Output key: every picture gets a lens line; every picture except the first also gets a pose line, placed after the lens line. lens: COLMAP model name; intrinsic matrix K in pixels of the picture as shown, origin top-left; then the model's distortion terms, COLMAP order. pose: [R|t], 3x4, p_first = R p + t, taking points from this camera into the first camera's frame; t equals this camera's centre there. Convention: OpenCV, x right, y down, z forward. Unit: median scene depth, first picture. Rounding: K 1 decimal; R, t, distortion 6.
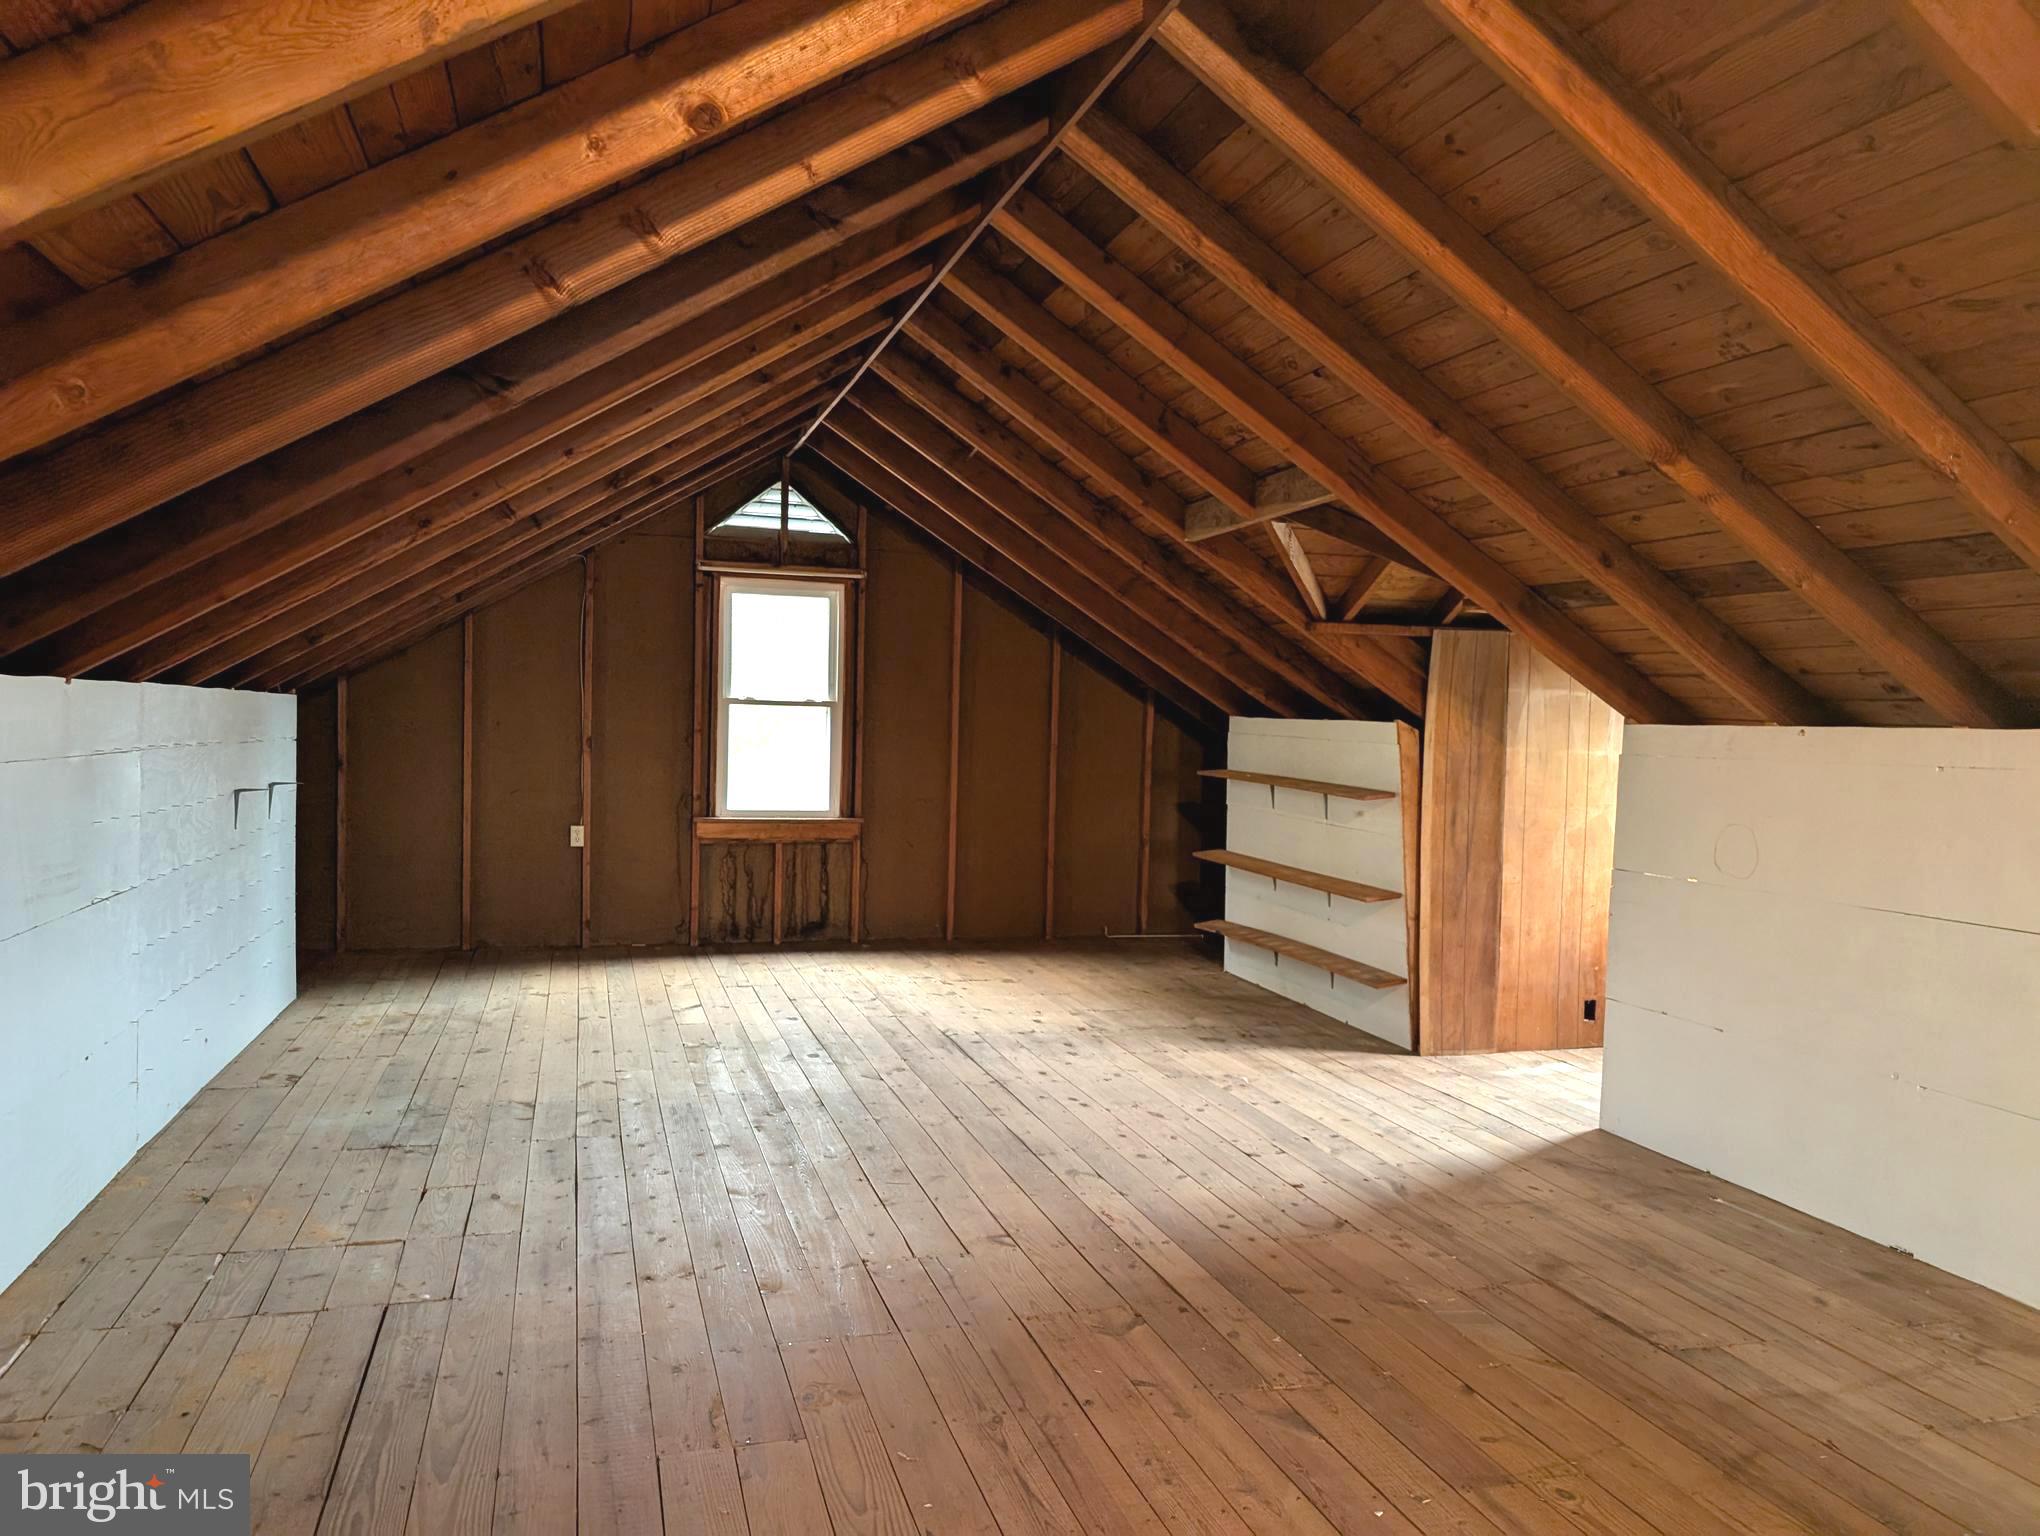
lens RADIAL K [[1431.4, 0, 1024.0], [0, 1431.4, 778.1], [0, 0, 1]] dist [0.013484, 0.000563]
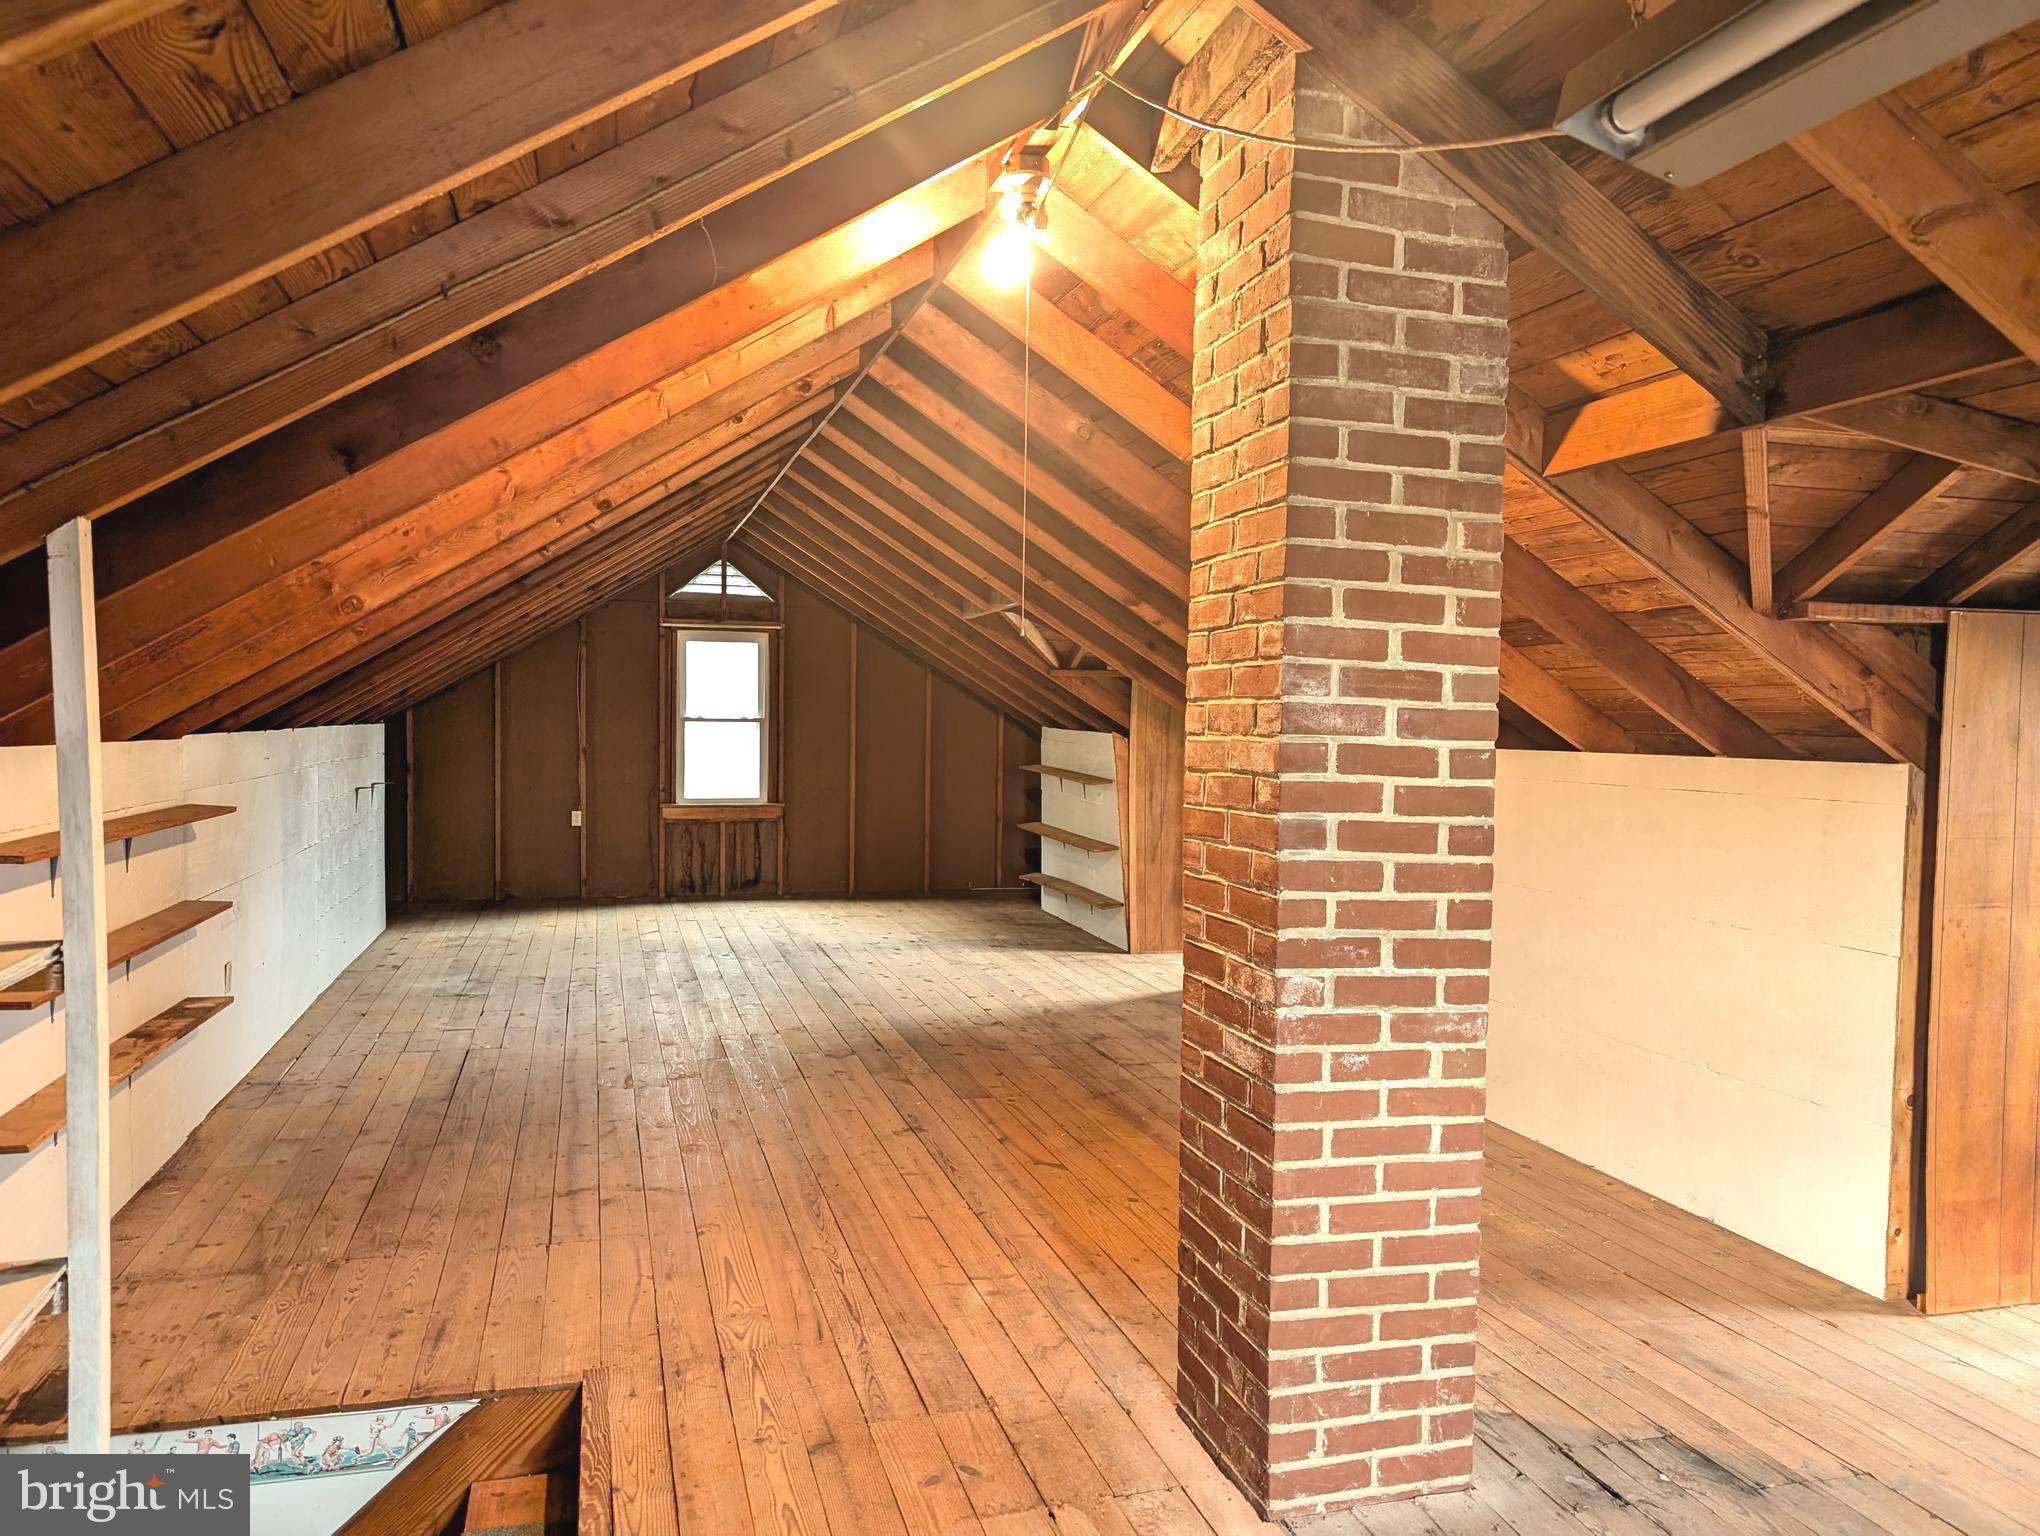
lens RADIAL K [[1431.4, 0, 1015.6], [0, 1431.4, 762.5], [0, 0, 1]] dist [0.013484, 0.000563]
pose [[0.999778, -0.013156, -0.016436, 0.163974], [0.013087, 0.999905, -0.004290, -0.002851], [0.016491, 0.004074, 0.999856, -0.456044]]
